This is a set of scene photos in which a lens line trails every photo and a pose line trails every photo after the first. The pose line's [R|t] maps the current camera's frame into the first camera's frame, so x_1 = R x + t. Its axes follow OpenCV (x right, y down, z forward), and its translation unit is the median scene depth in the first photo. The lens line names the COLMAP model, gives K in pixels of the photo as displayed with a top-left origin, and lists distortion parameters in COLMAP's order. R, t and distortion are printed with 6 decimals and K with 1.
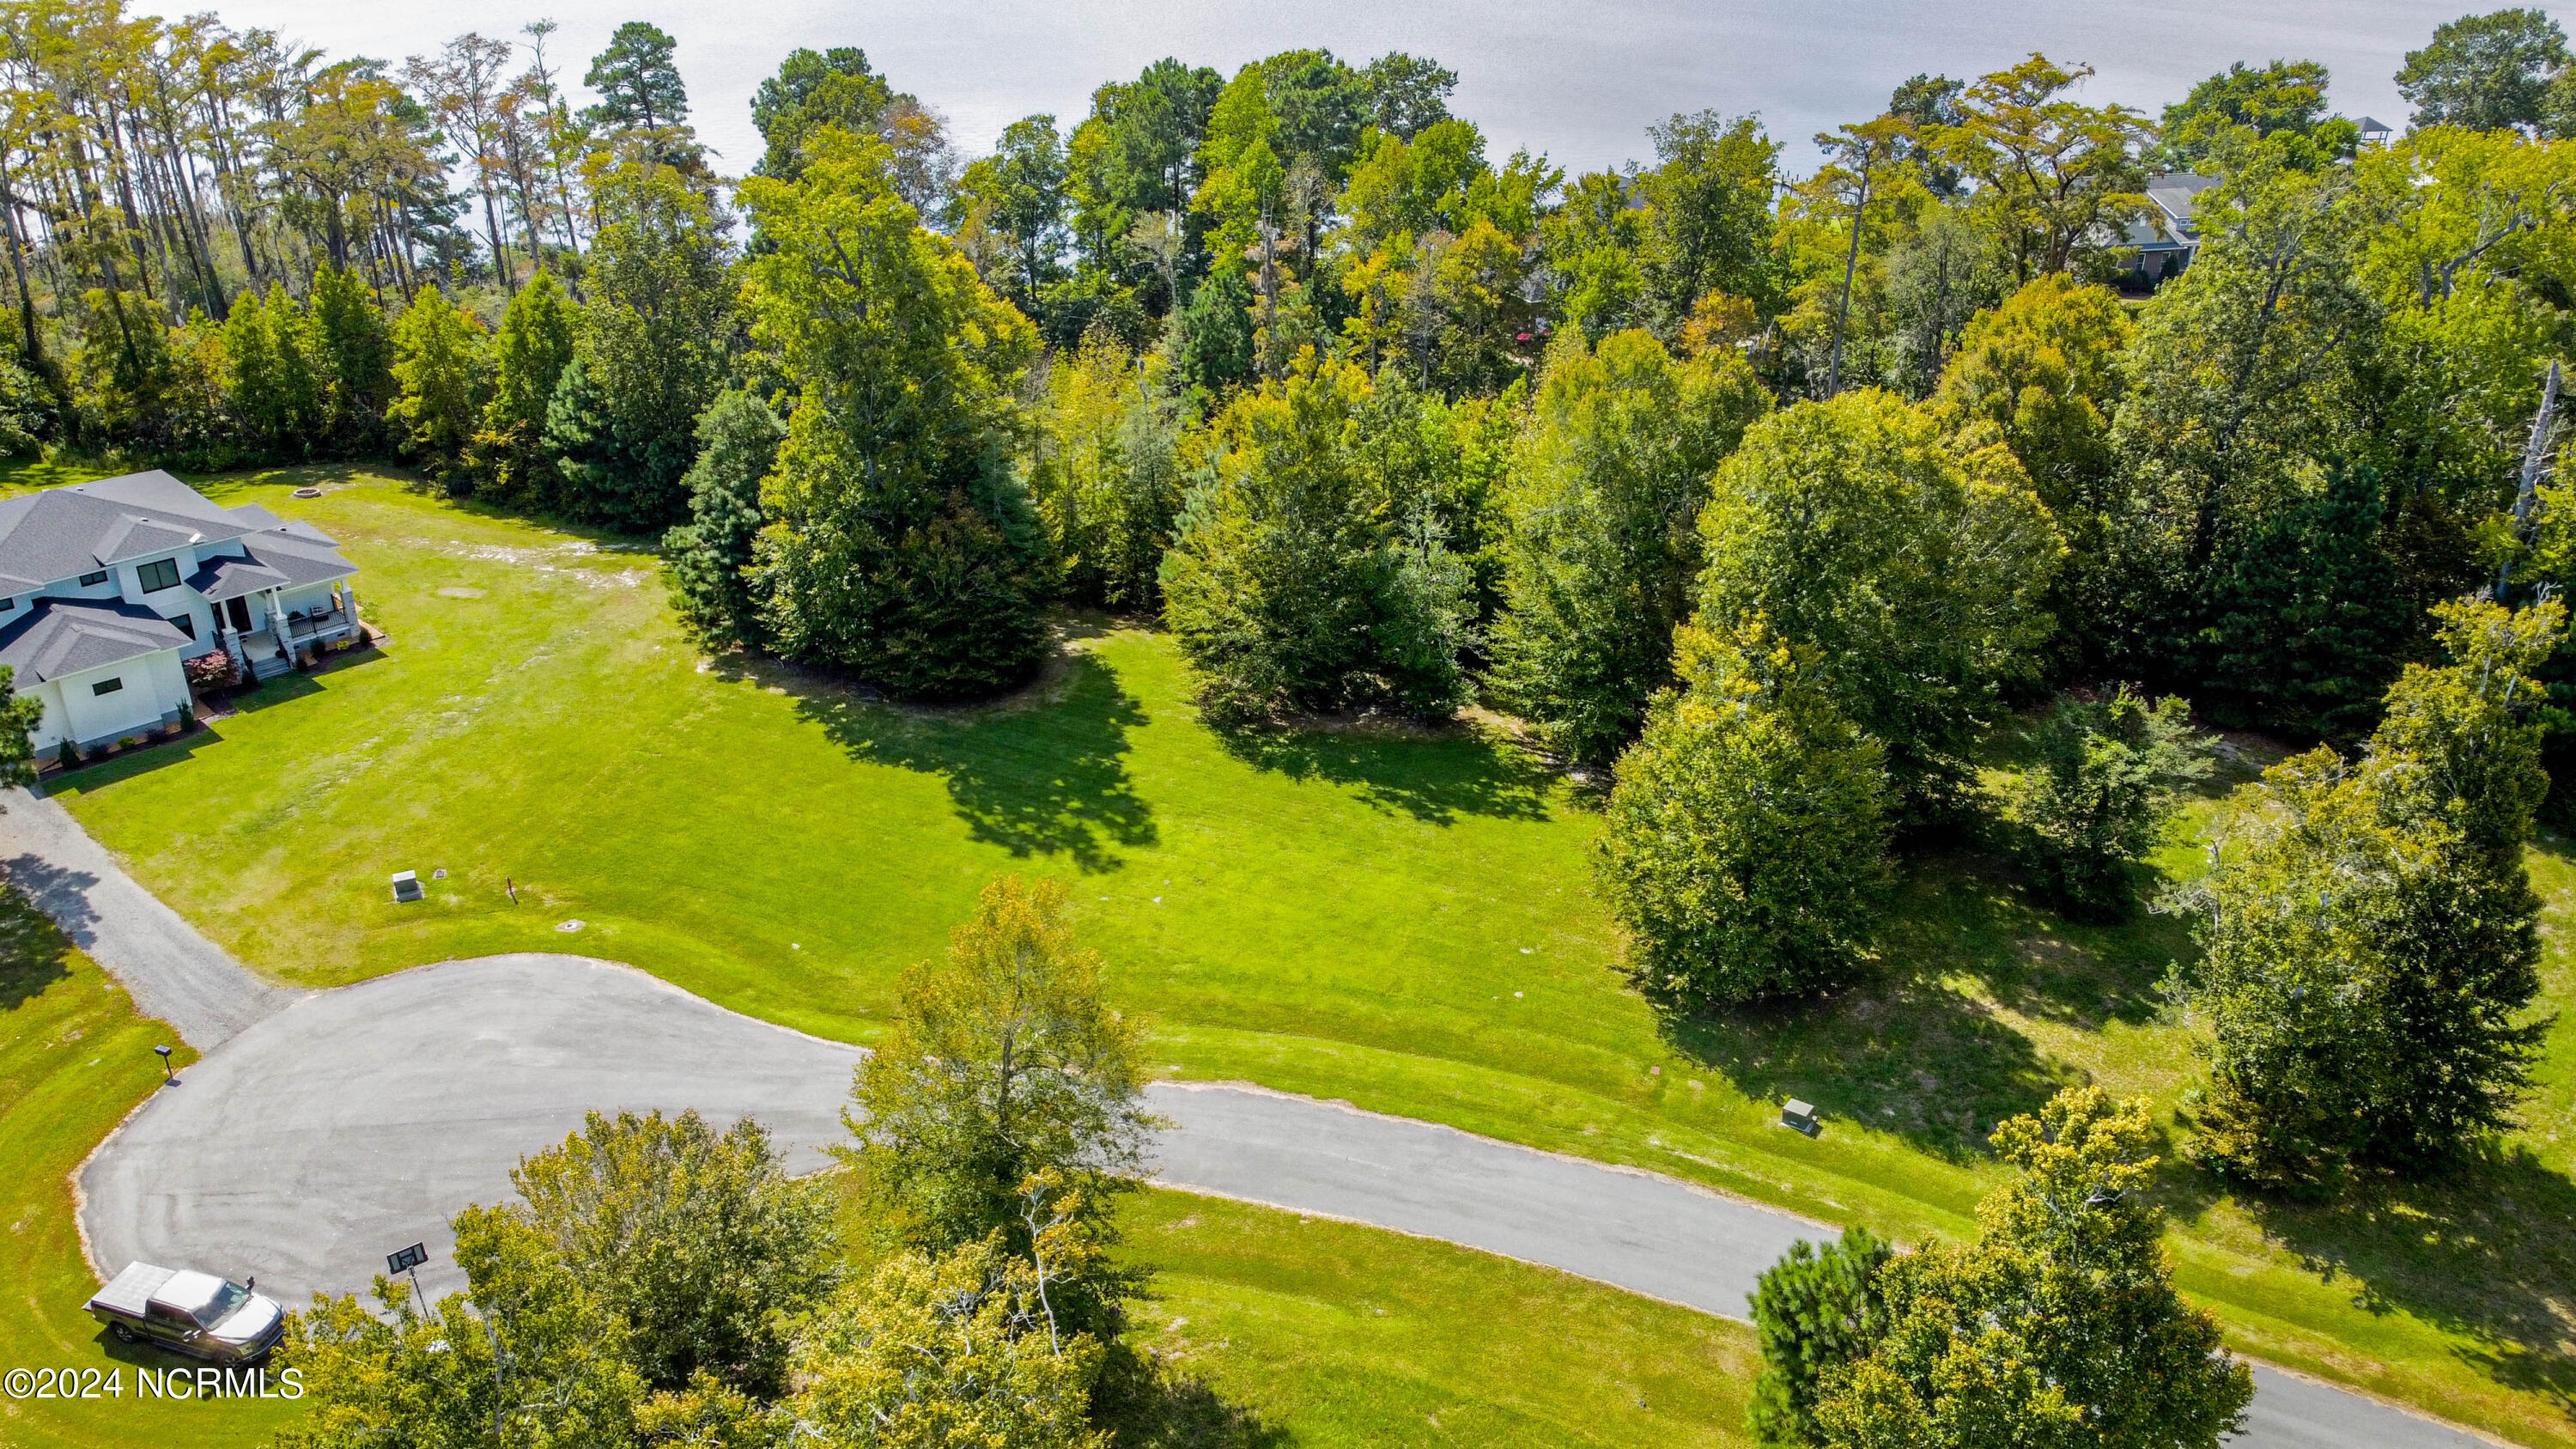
lens RADIAL K [[1955.7, 0, 1298.1], [0, 1955.7, 708.2], [0, 0, 1]] dist [0.000048, -0.003084]
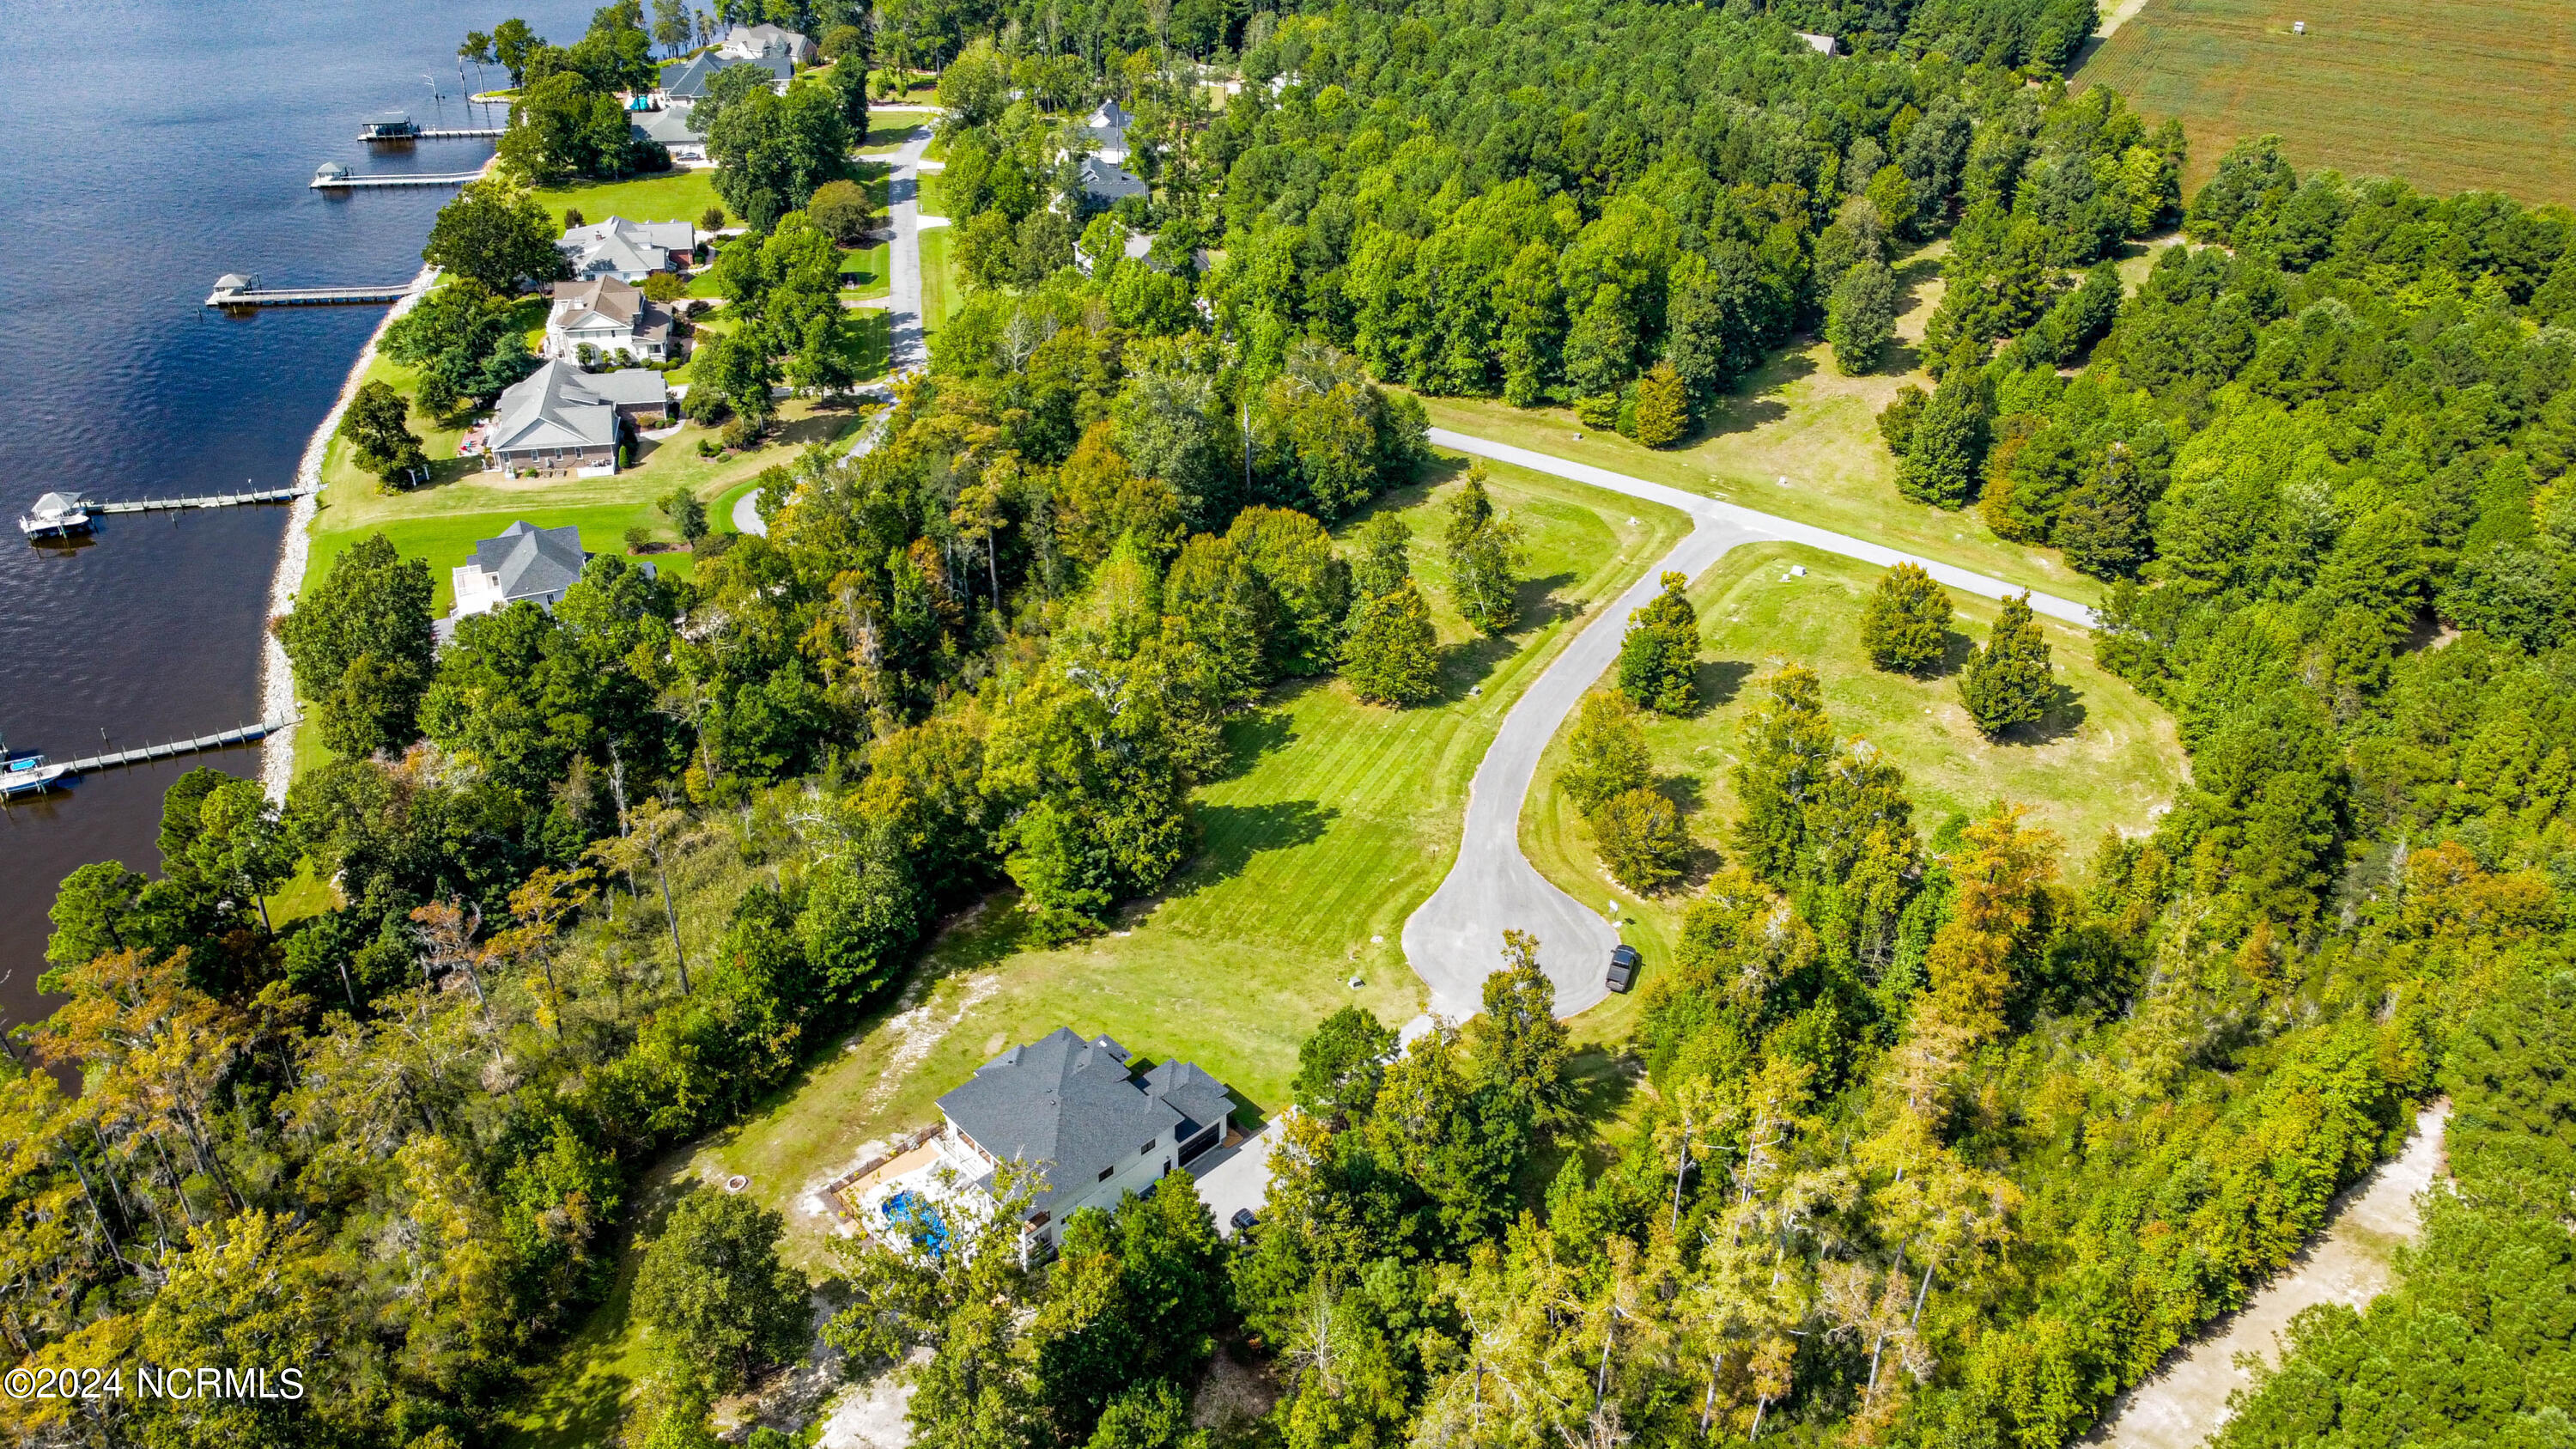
lens RADIAL K [[1955.7, 0, 1267.4], [0, 1955.7, 732.3], [0, 0, 1]] dist [0.000048, -0.003084]
pose [[0.044394, -0.539295, 0.840946, -1.922108], [0.427927, 0.770905, 0.471788, -1.081148], [-0.902722, 0.338919, 0.265003, 0.348059]]
